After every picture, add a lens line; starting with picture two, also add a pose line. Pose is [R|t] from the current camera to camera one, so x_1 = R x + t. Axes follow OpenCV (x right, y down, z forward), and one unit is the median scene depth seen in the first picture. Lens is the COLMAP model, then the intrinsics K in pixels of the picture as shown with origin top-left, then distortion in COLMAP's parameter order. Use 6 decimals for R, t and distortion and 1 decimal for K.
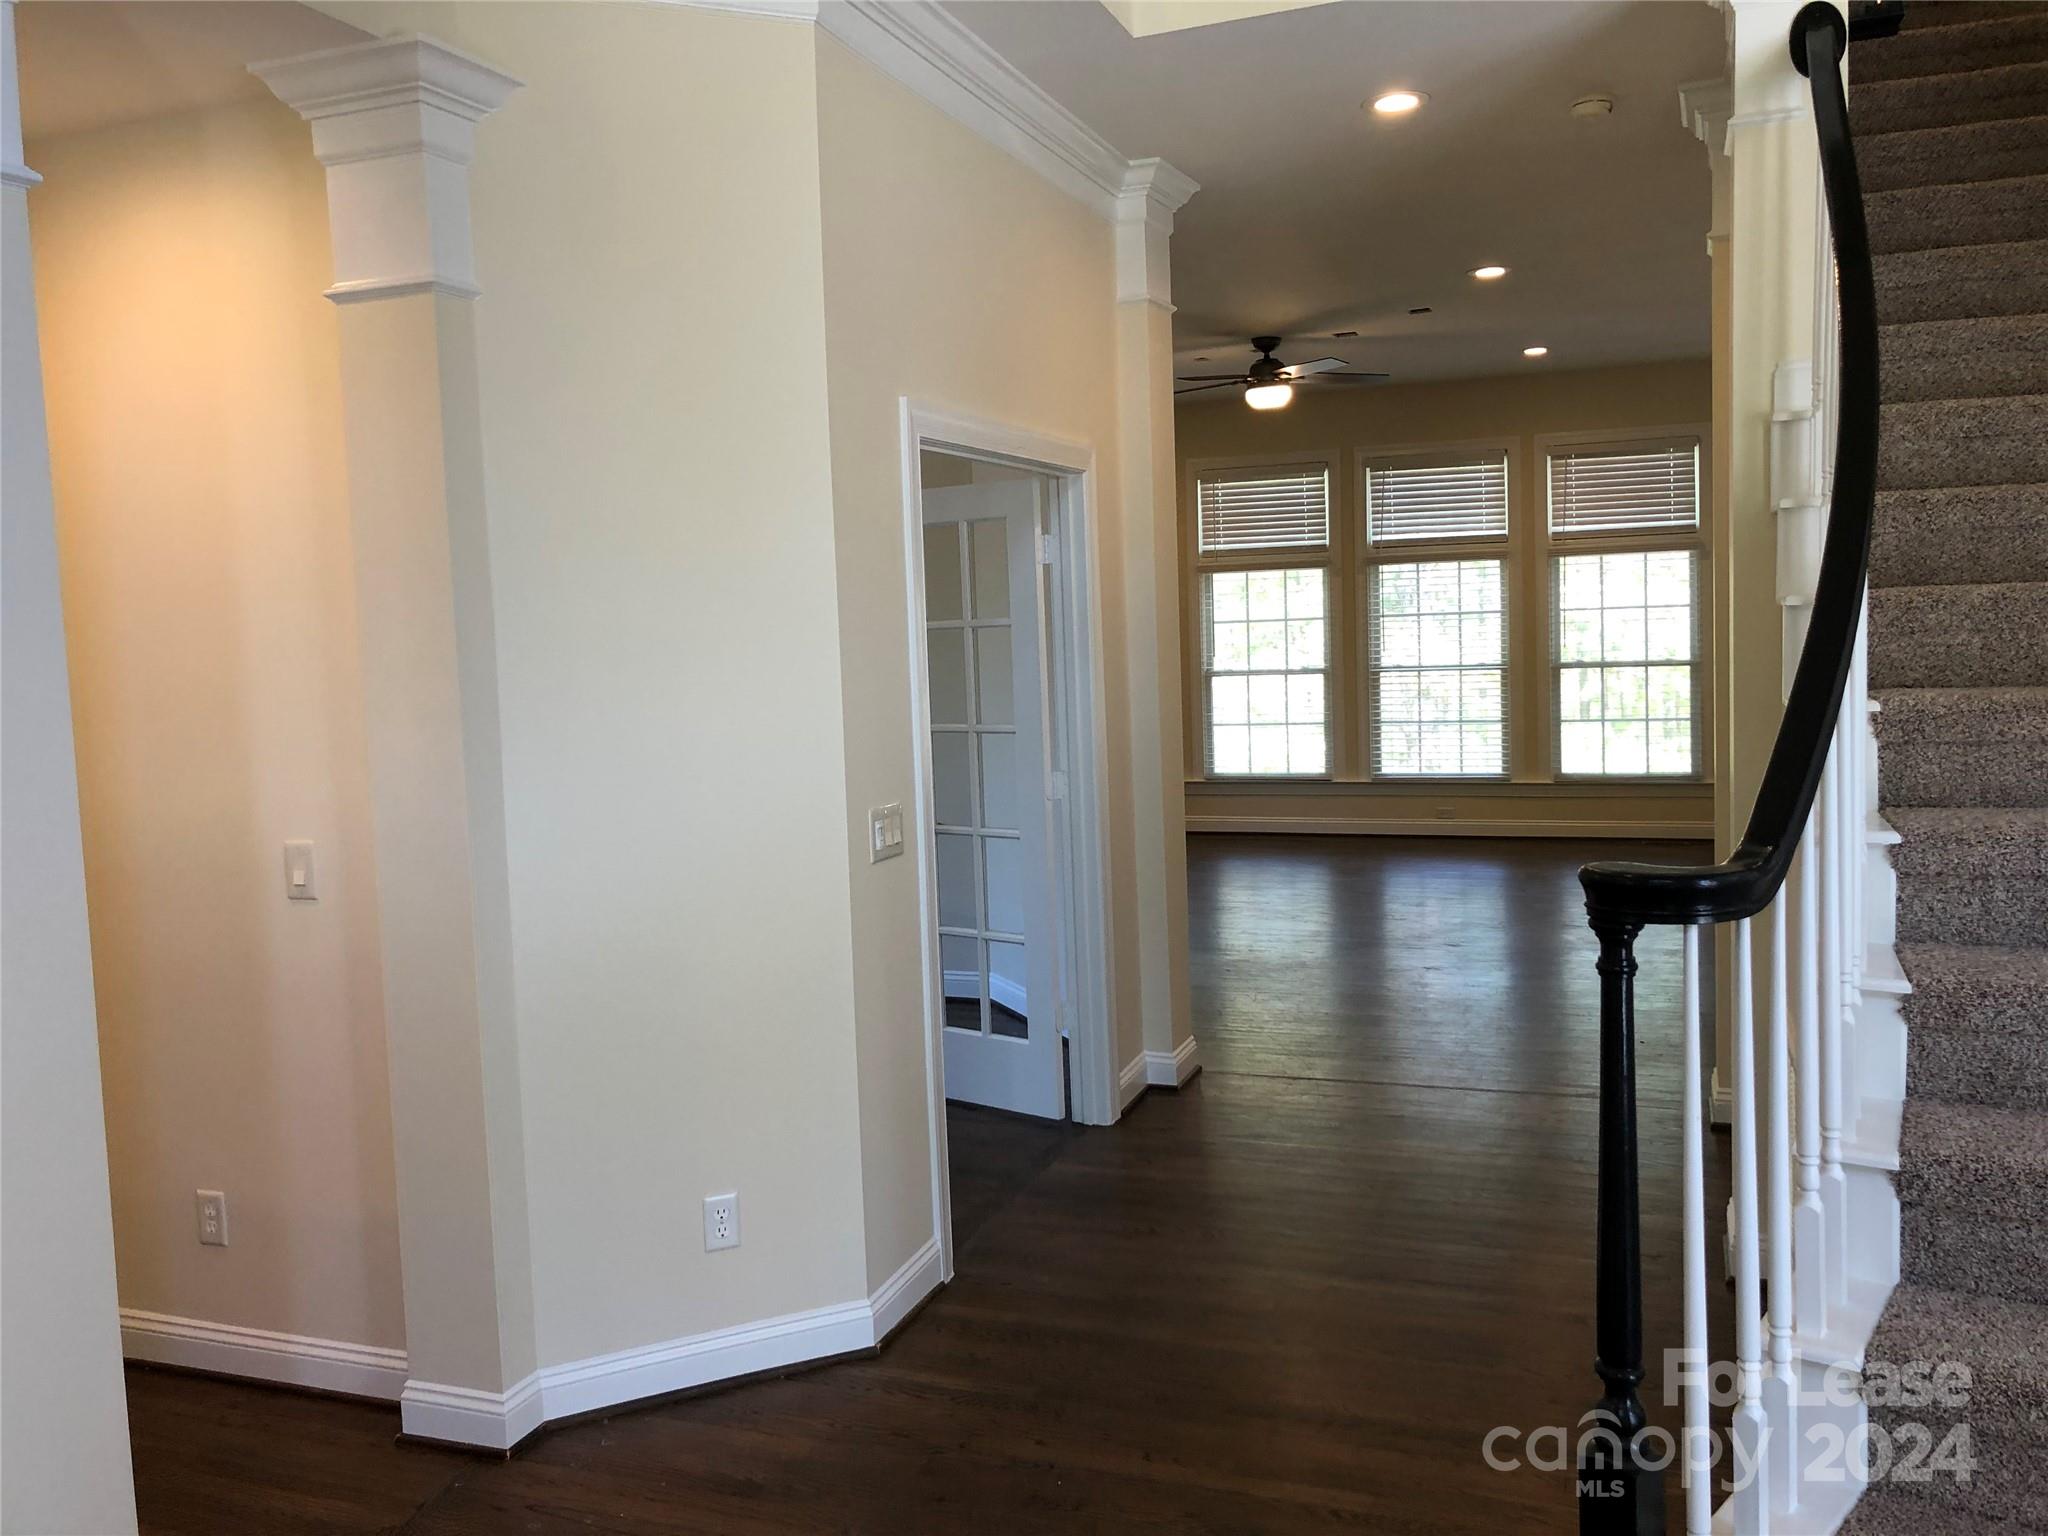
lens RADIAL K [[1684.1, 0, 1017.8], [0, 1684.1, 752.5], [0, 0, 1]] dist [0.044012, -0.054340]
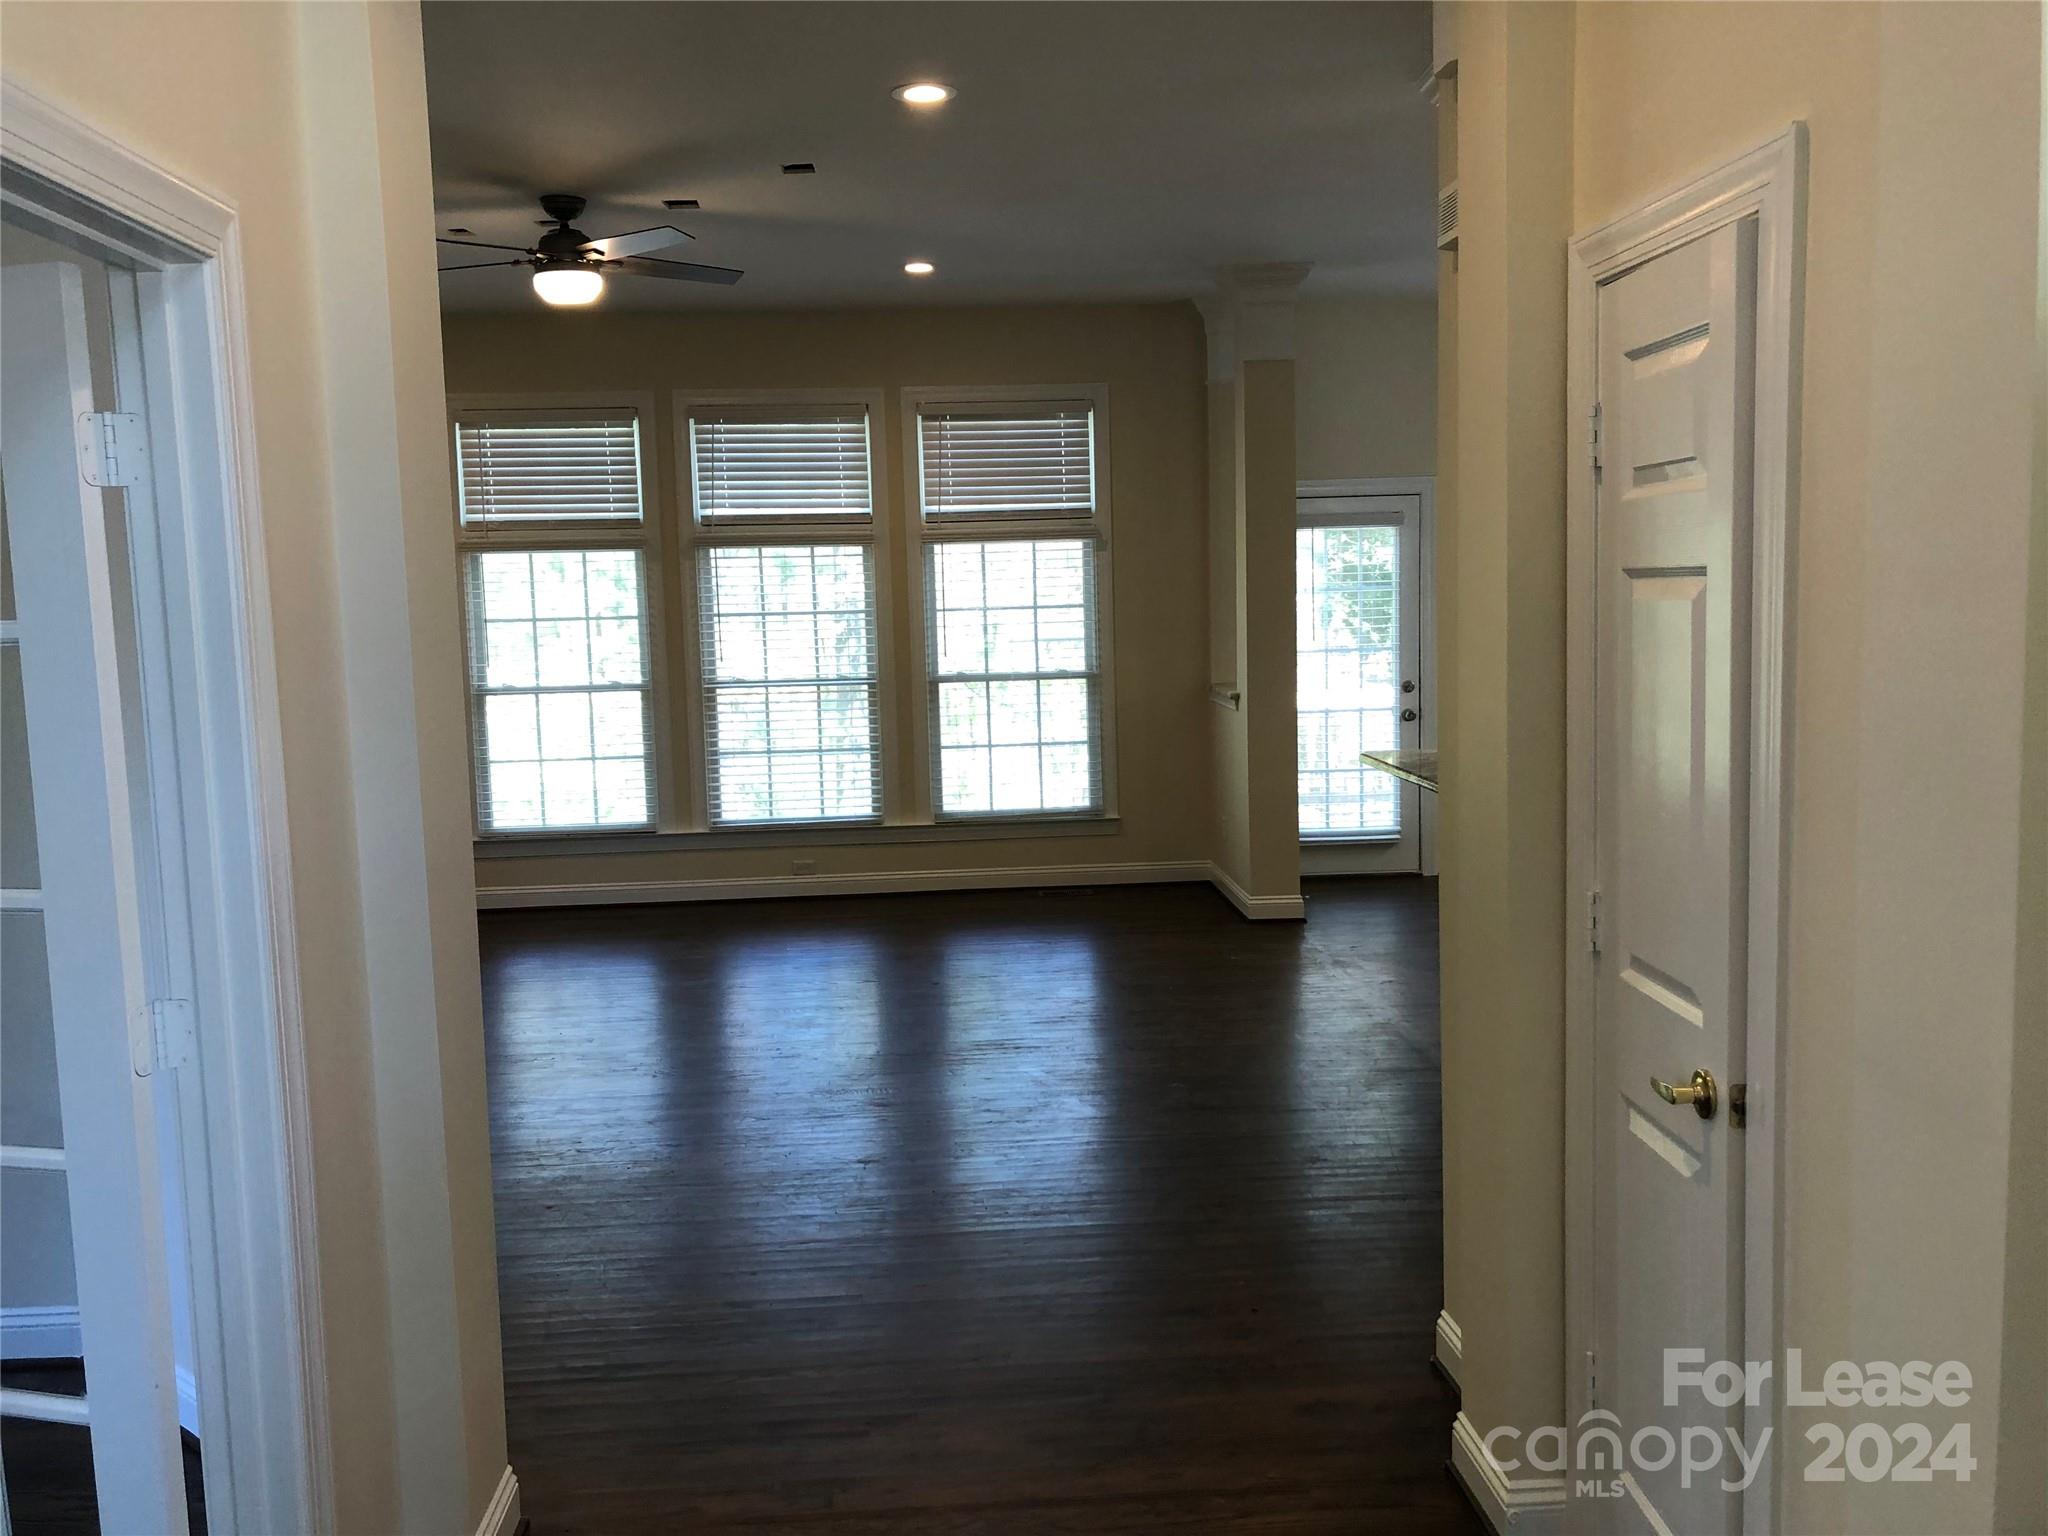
lens RADIAL K [[1684.1, 0, 1023.6], [0, 1684.1, 769.6], [0, 0, 1]] dist [0.044012, -0.054340]
pose [[0.906890, -0.030941, 0.420230, 0.022158], [0.025542, 0.999503, 0.018469, -0.025143], [-0.420593, -0.006016, 0.907230, 0.290991]]
